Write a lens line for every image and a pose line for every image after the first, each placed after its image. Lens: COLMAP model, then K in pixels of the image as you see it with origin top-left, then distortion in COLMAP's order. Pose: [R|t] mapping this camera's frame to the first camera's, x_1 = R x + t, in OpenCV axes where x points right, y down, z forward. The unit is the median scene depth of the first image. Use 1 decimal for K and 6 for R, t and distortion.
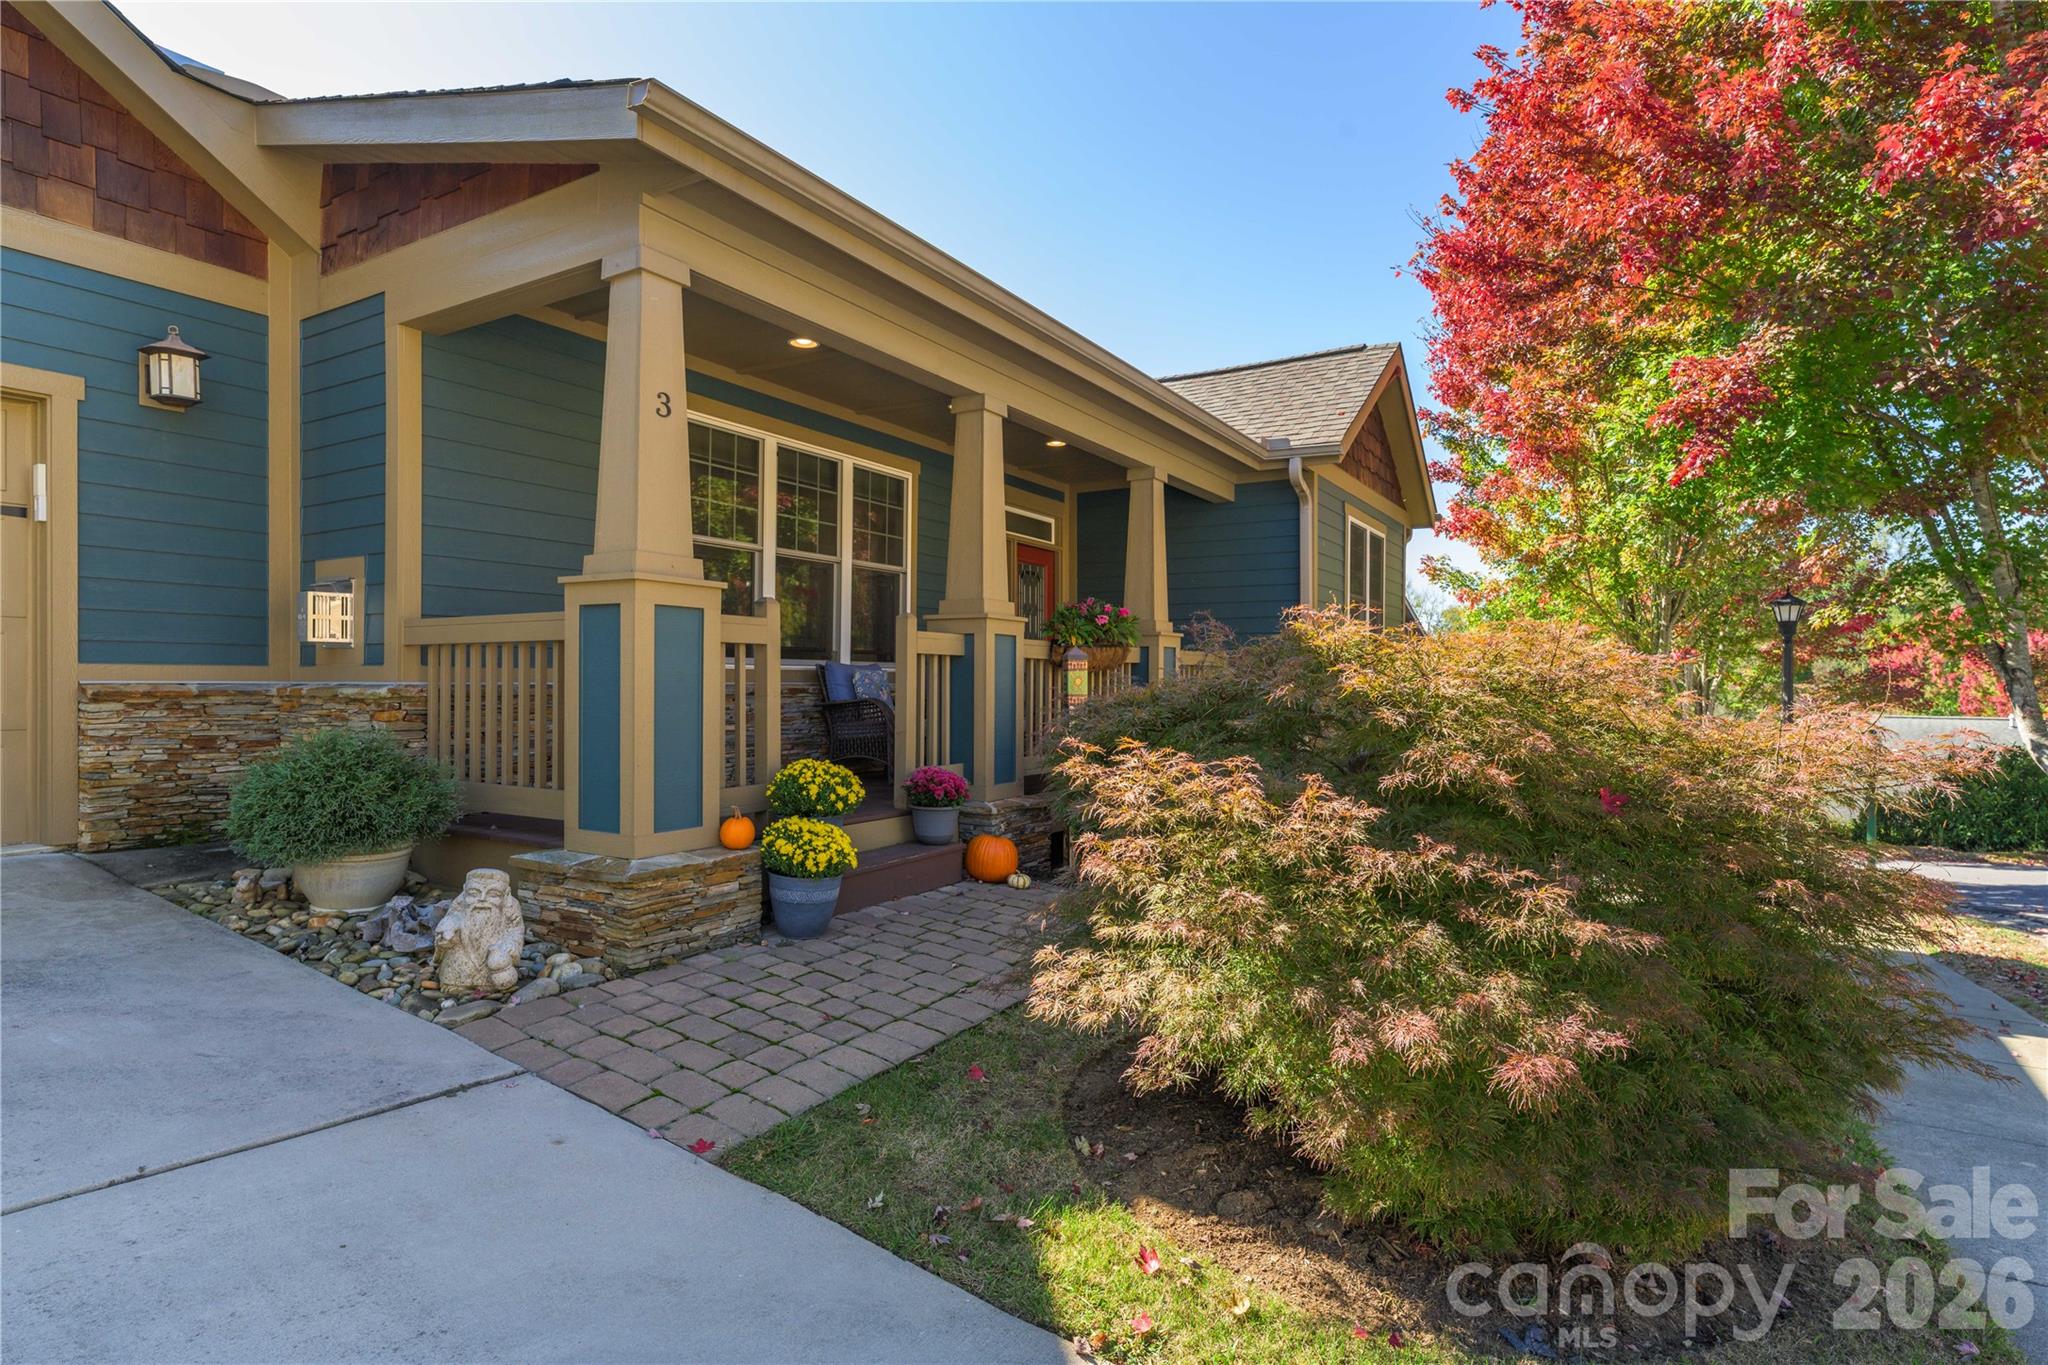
lens RADIAL K [[1038.4, 0, 1032.3], [0, 1038.4, 685.6], [0, 0, 1]] dist [-0.004988, -0.000175]
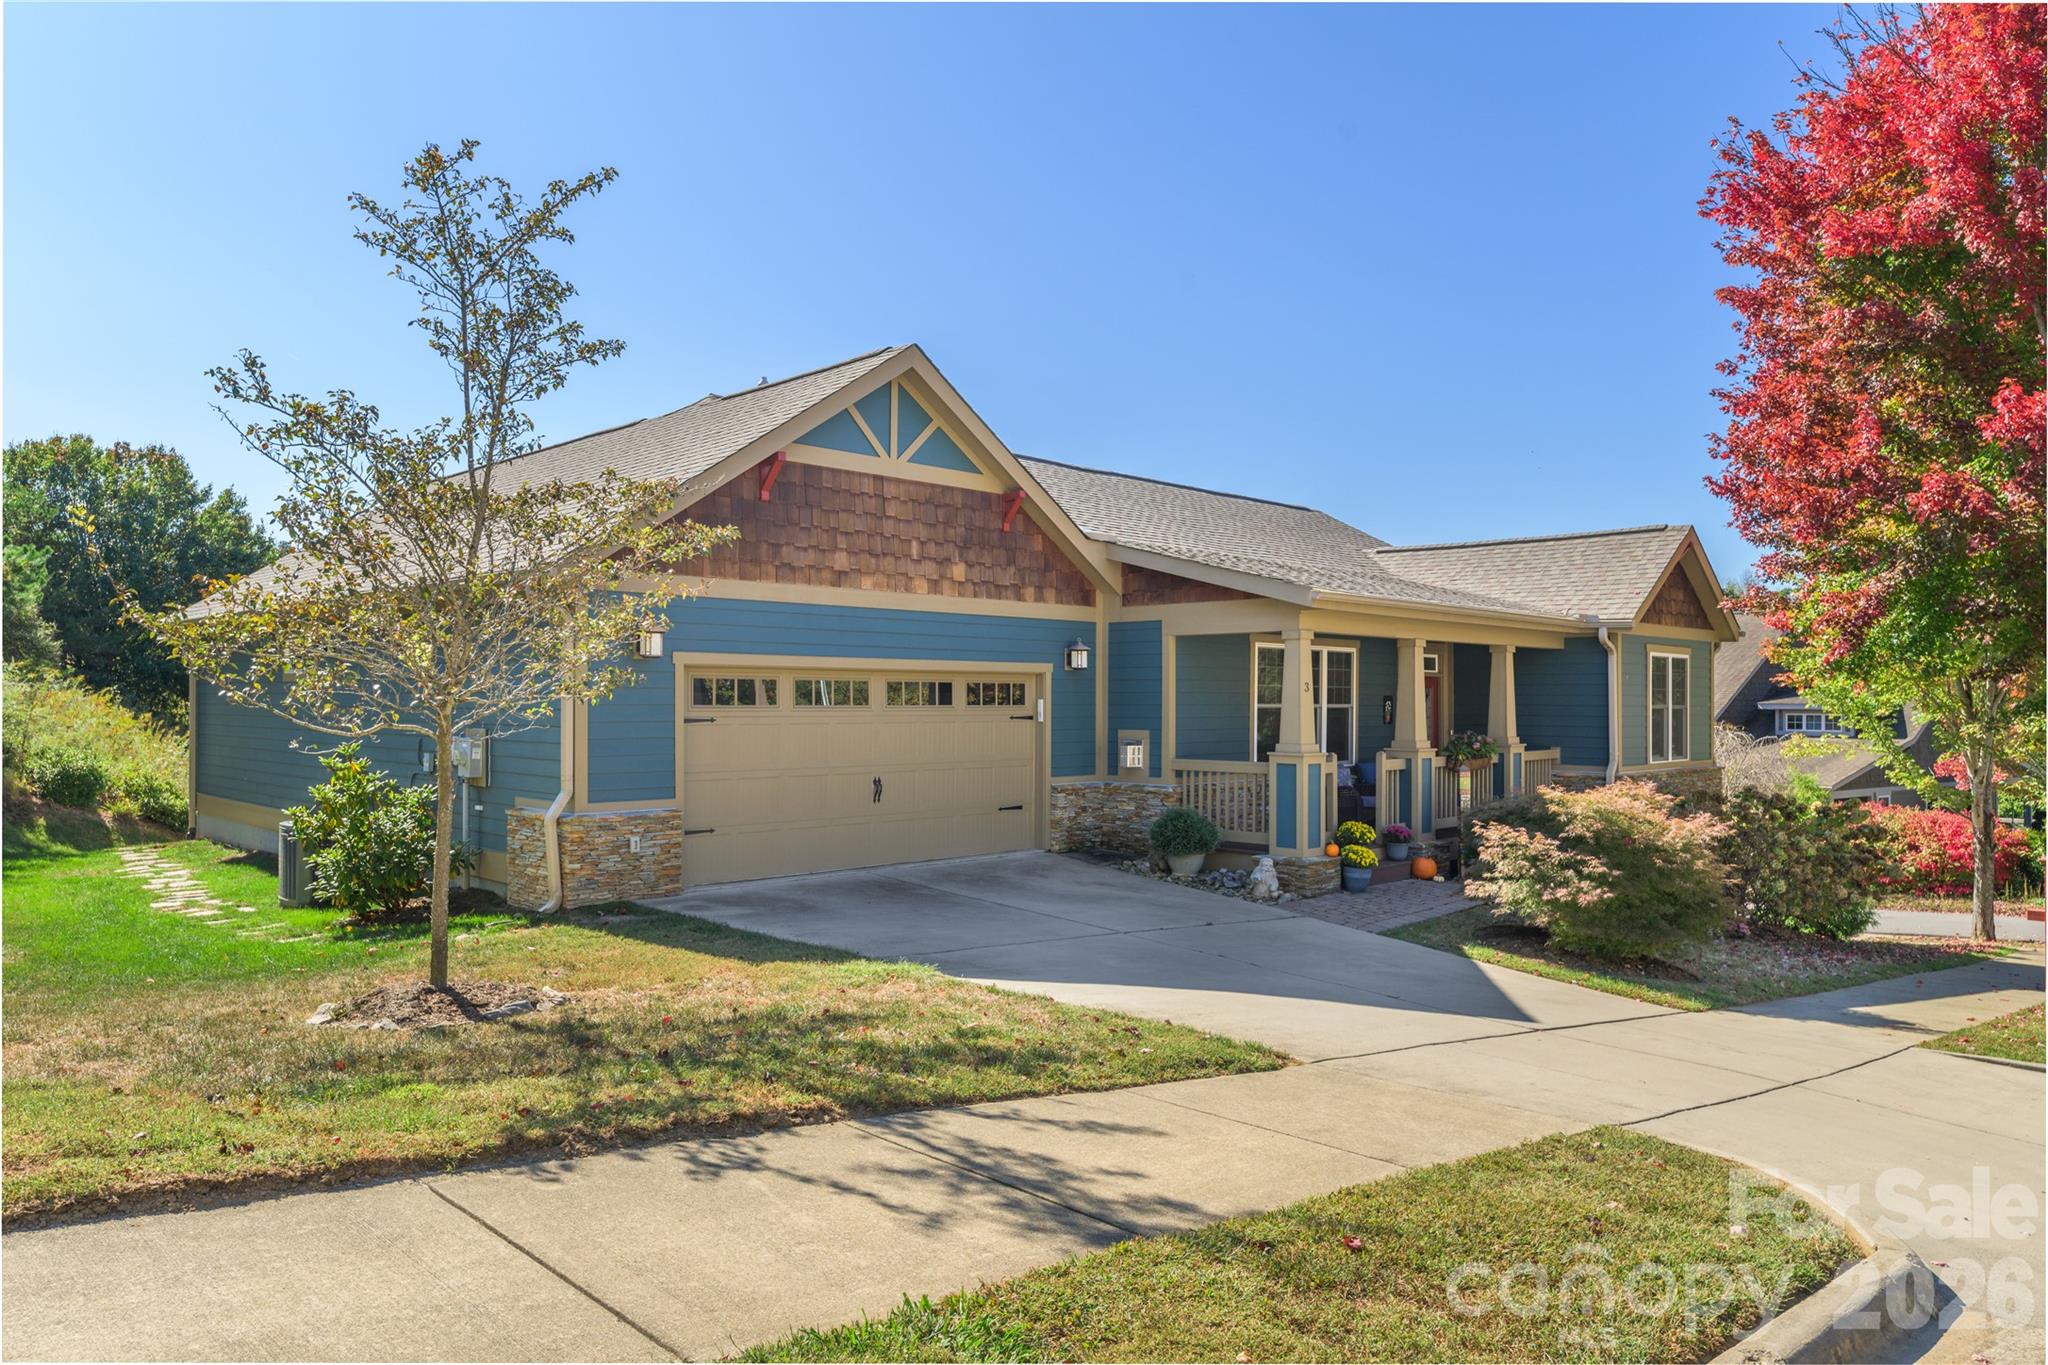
lens RADIAL K [[1354.4, 0, 1016.3], [0, 1354.4, 676.1], [0, 0, 1]] dist [-0.013325, -0.005997]
pose [[0.970385, -0.005826, -0.241493, -0.210258], [0.001219, 0.999814, -0.019222, -0.205141], [0.241561, 0.018359, 0.970212, -2.222060]]
